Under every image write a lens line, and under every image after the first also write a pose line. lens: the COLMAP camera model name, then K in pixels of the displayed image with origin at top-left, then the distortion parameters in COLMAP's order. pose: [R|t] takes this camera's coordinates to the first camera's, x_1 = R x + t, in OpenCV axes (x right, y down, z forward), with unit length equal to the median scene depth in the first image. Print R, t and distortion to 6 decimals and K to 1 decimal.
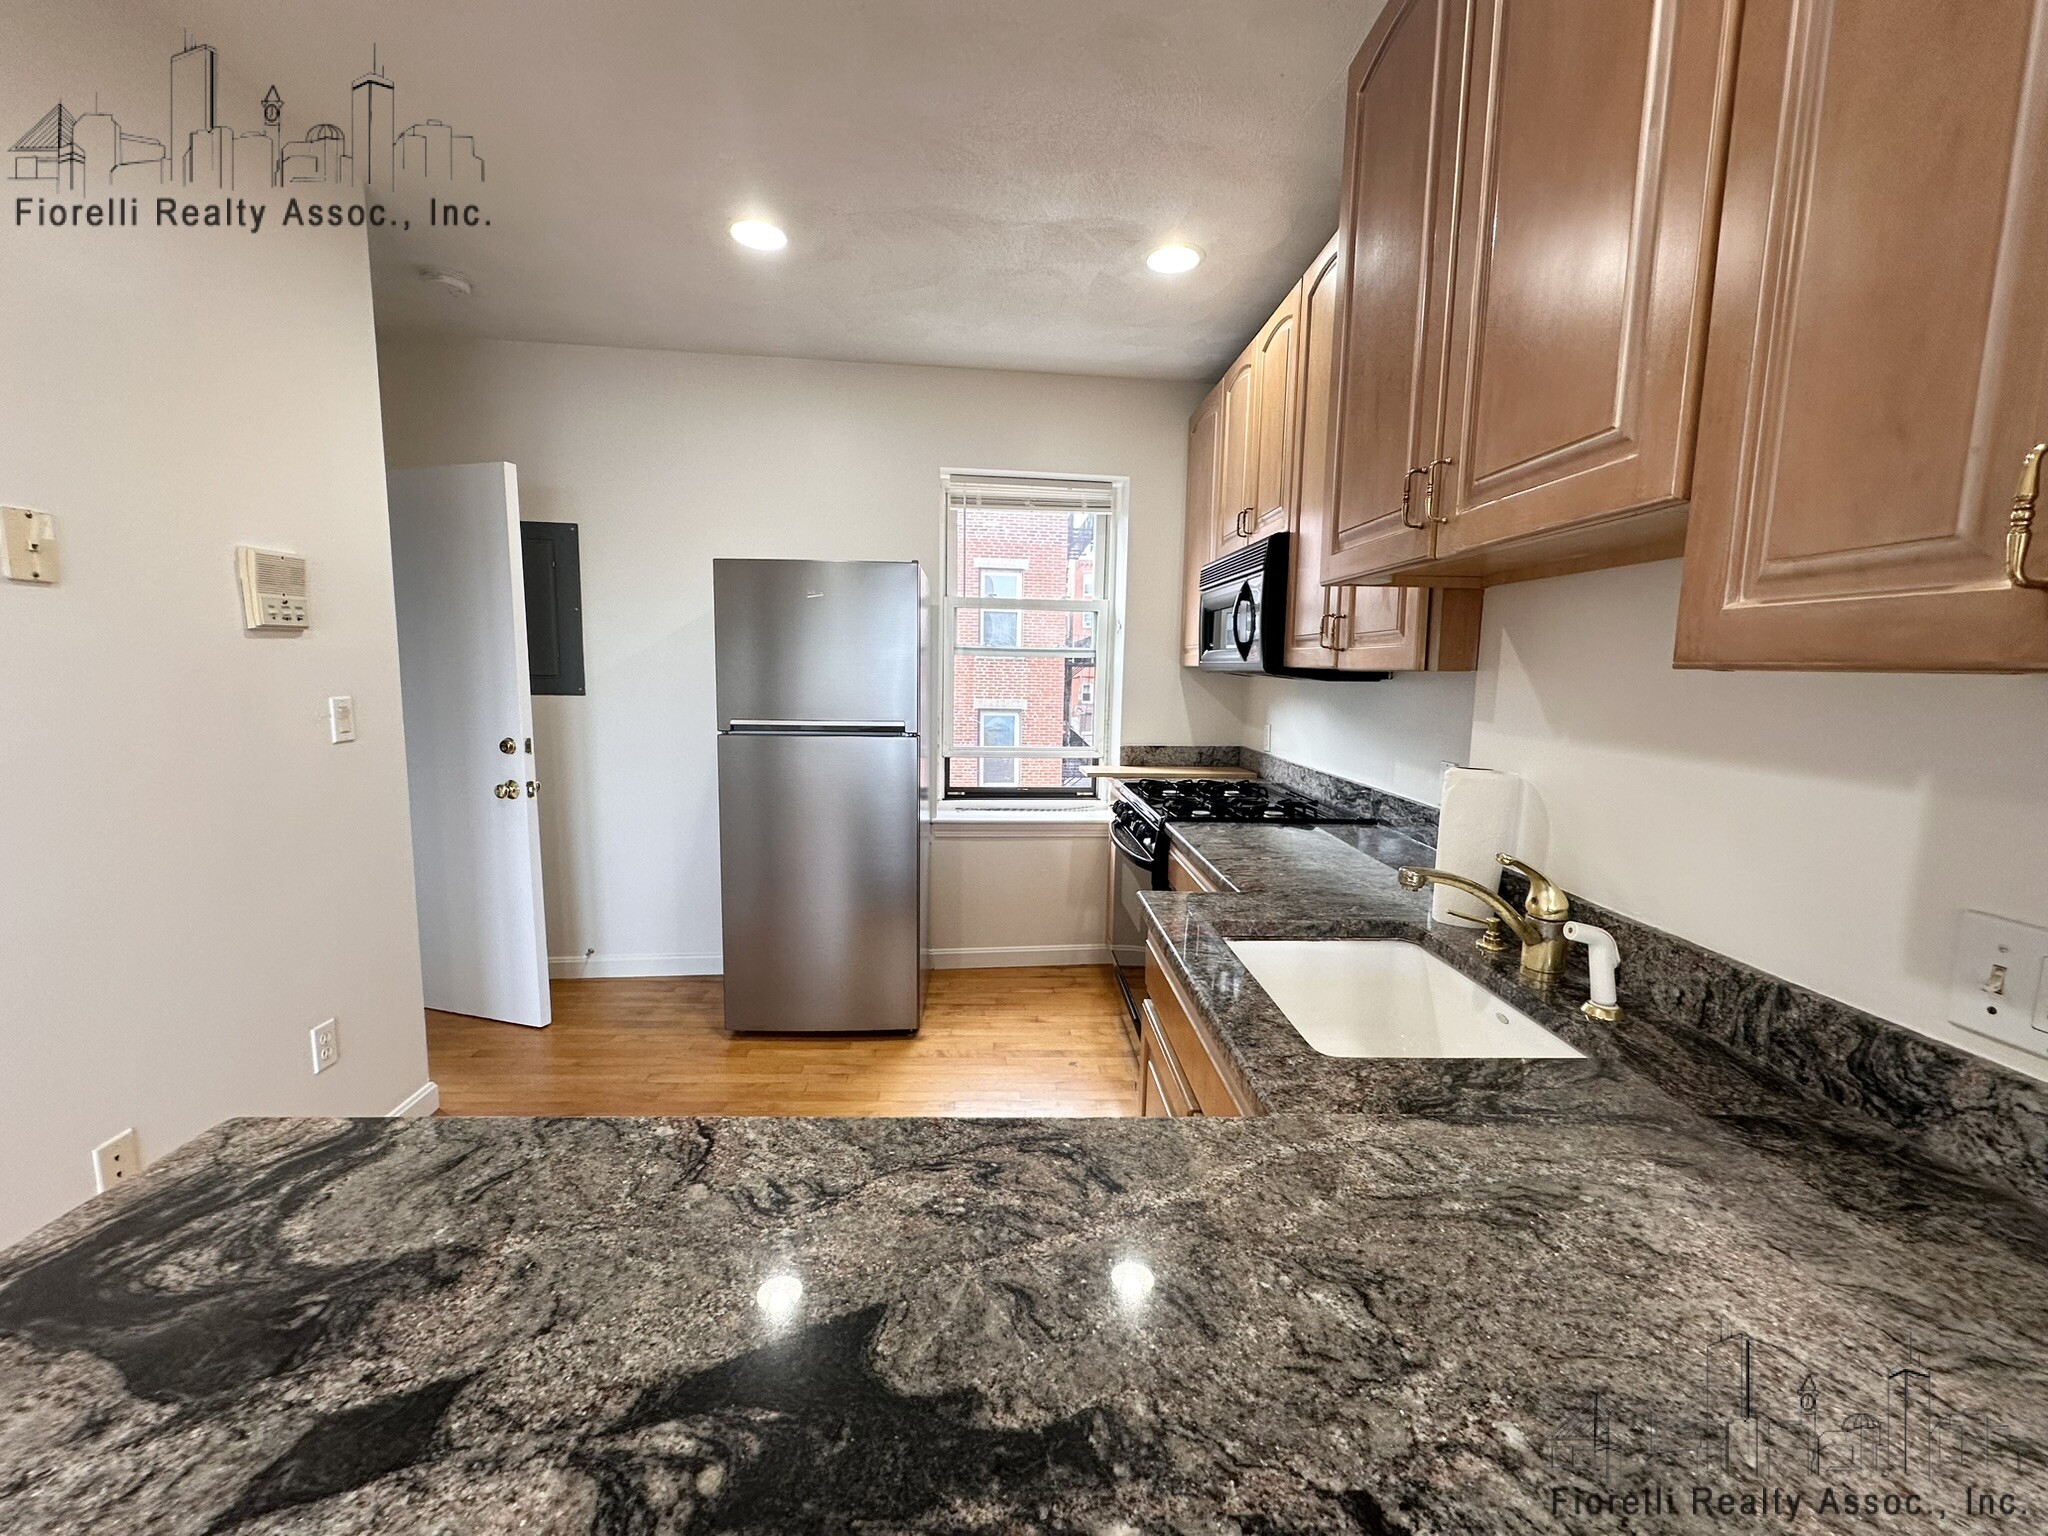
lens RADIAL K [[815.1, 0, 1022.9], [0, 815.1, 765.5], [0, 0, 1]] dist [-0.001087, 0.000305]
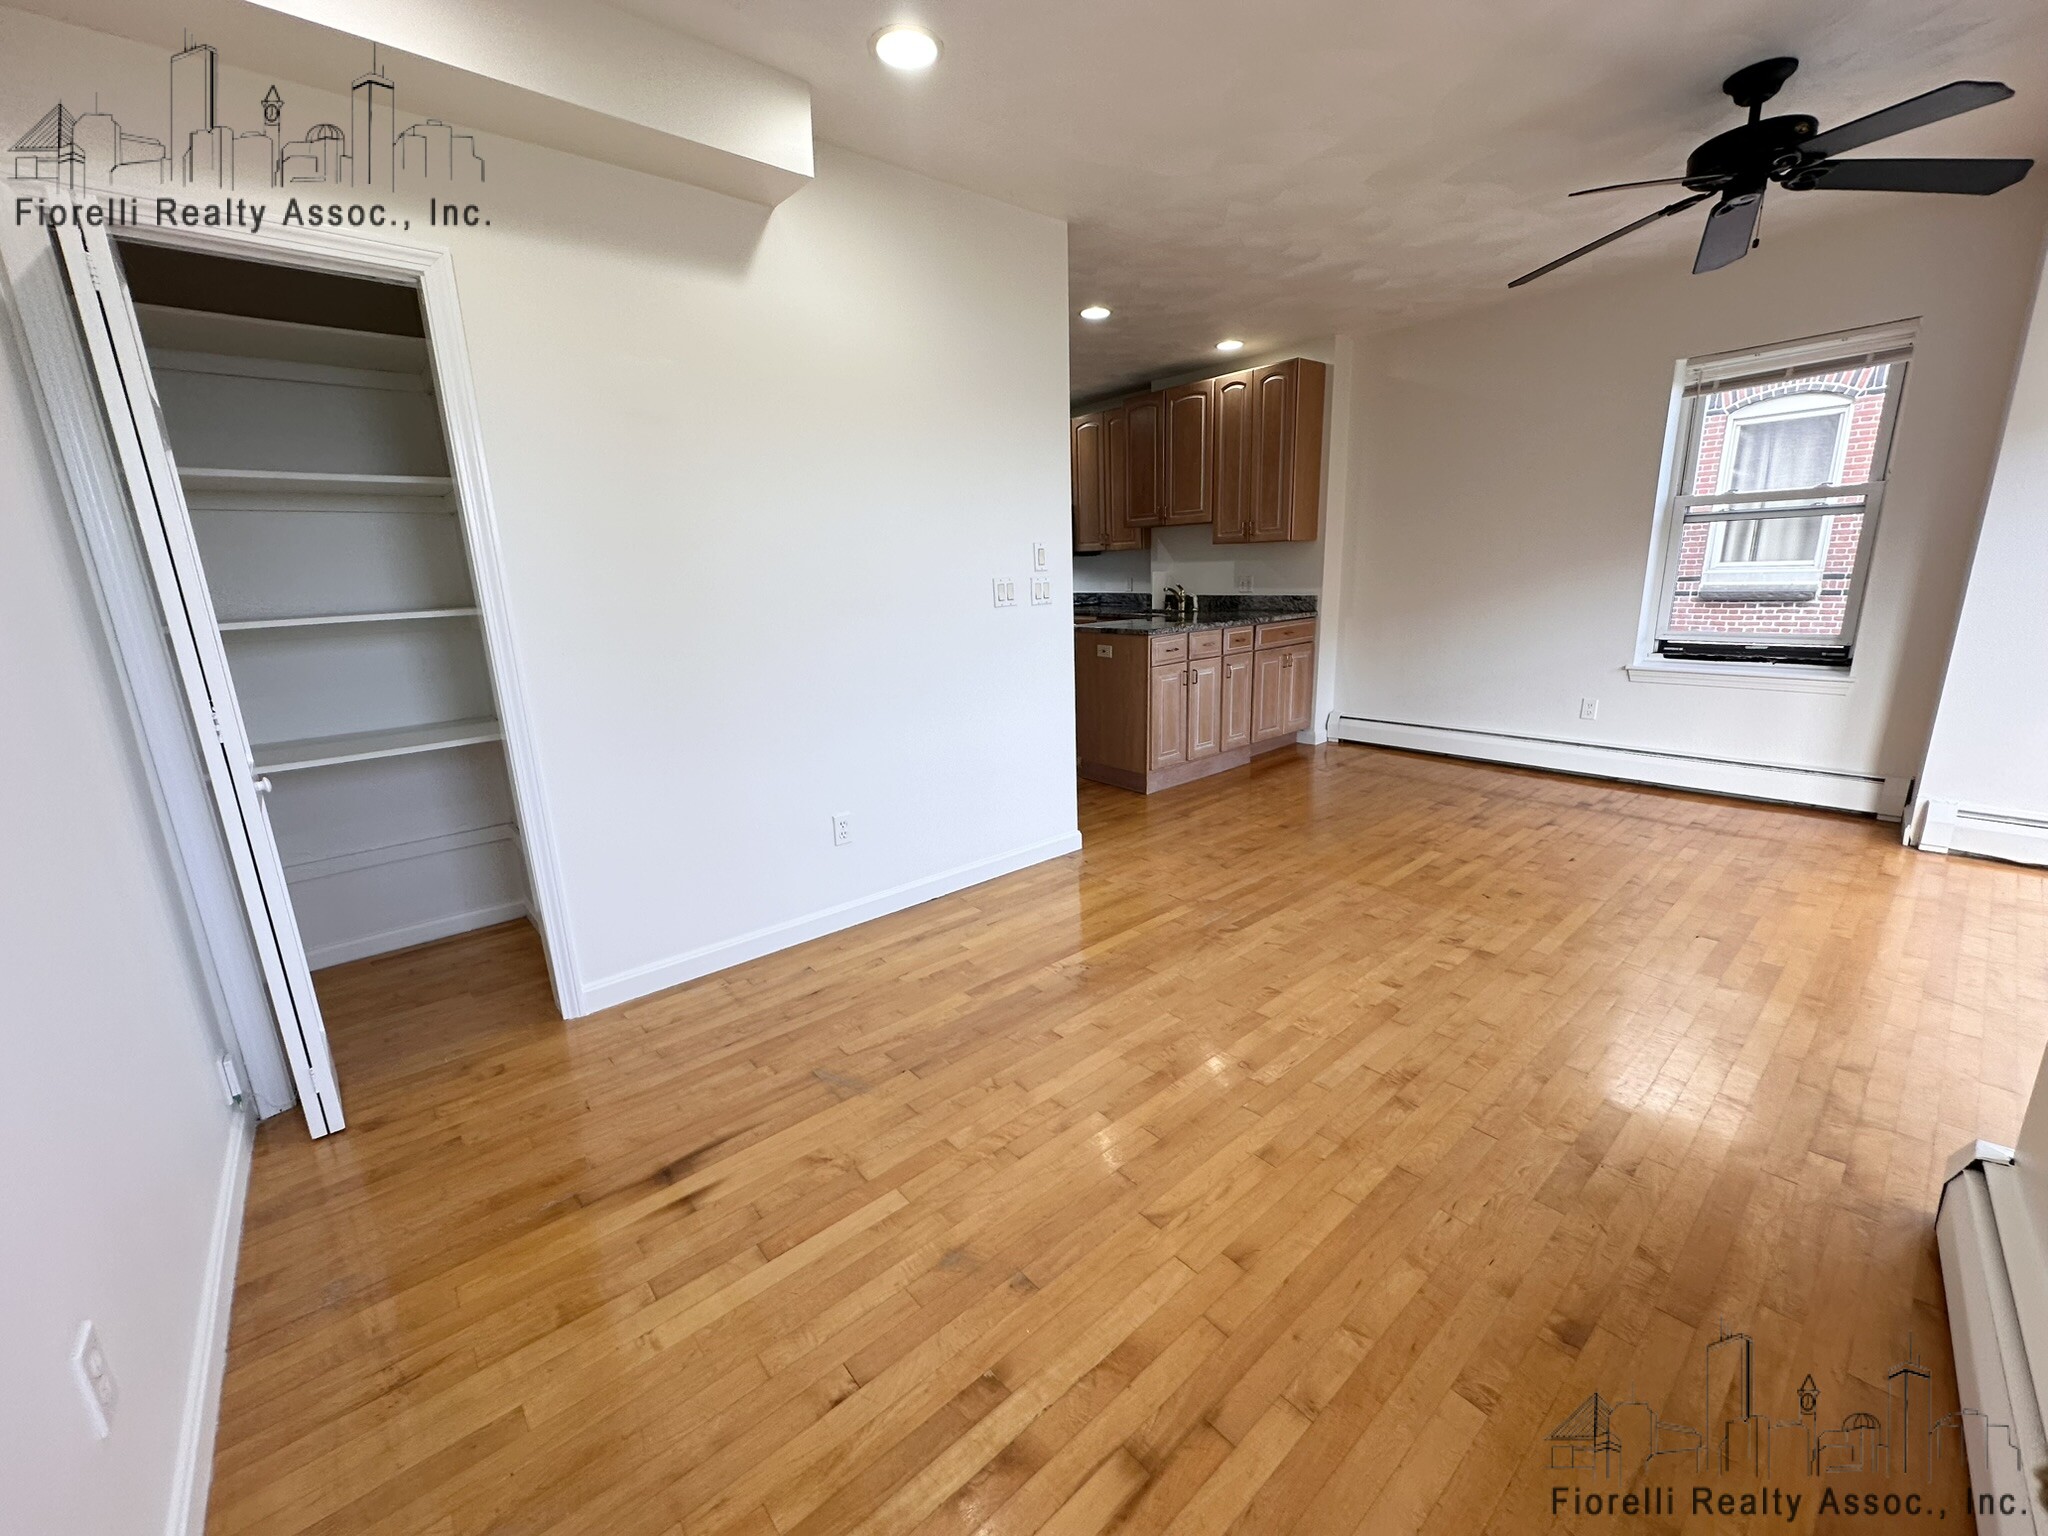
lens RADIAL K [[815.1, 0, 1022.9], [0, 815.1, 765.5], [0, 0, 1]] dist [-0.001087, 0.000305]
pose [[0.779602, -0.187890, 0.597426, -5.085026], [0.119419, 0.981031, 0.152699, 0.486569], [-0.614784, -0.047700, 0.787252, -3.669925]]
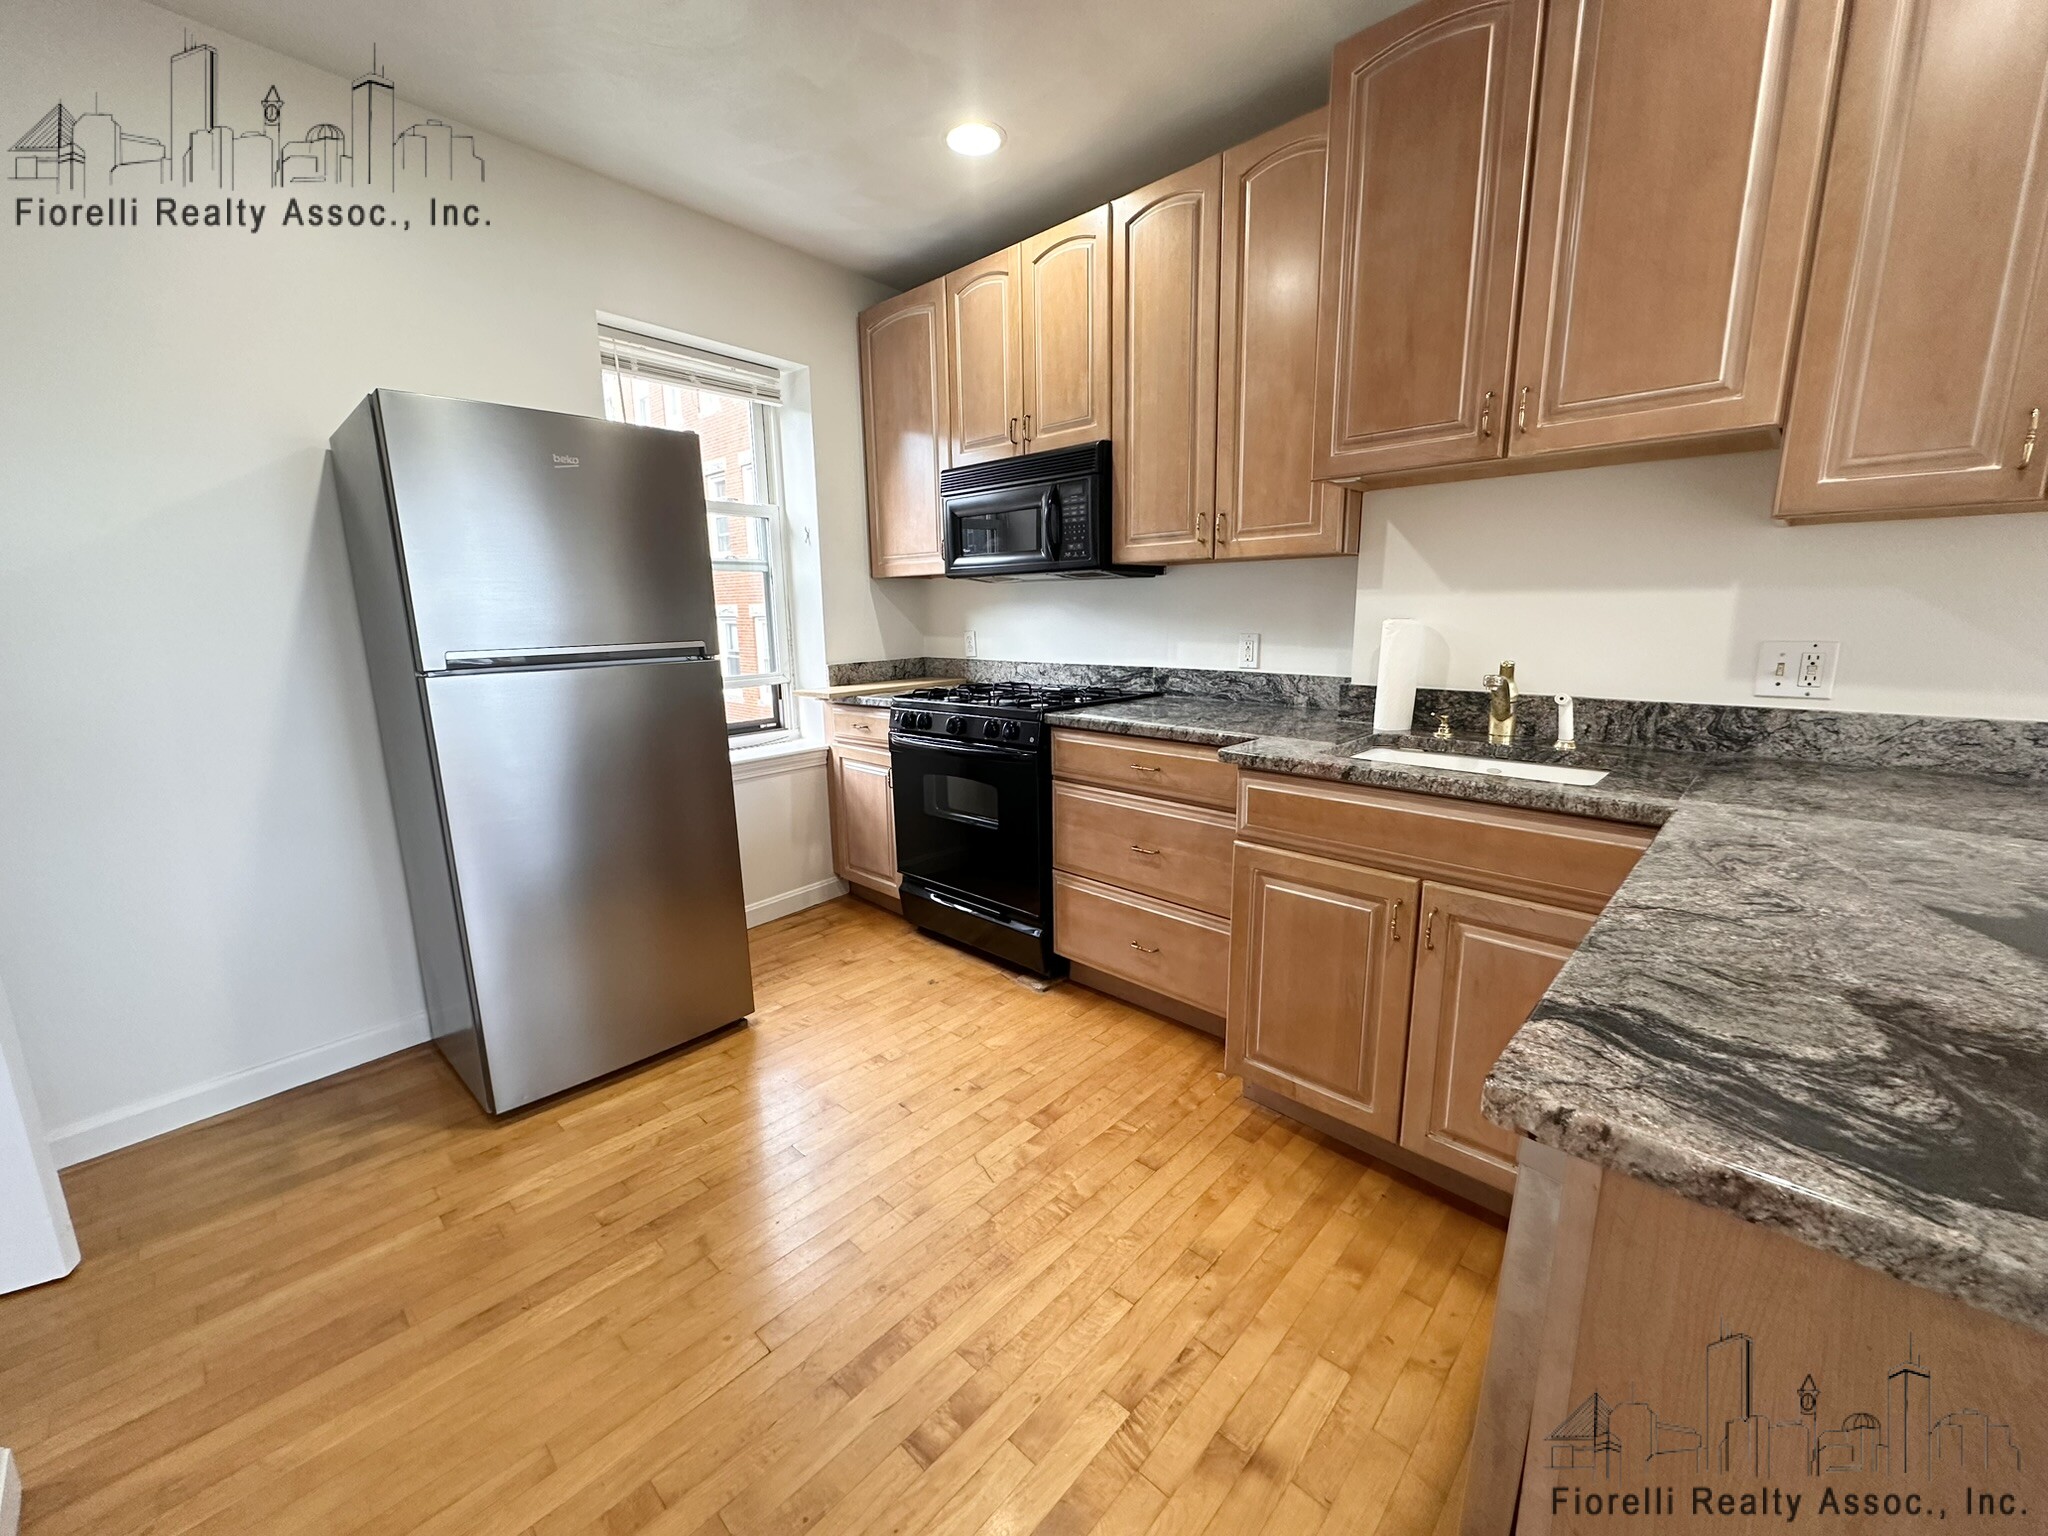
lens RADIAL K [[815.1, 0, 1022.9], [0, 815.1, 765.5], [0, 0, 1]] dist [-0.001087, 0.000305]
pose [[0.717332, -0.161562, 0.677740, -1.674957], [0.113292, 0.986845, 0.115337, 0.031919], [-0.687459, -0.005952, 0.726199, 0.752710]]
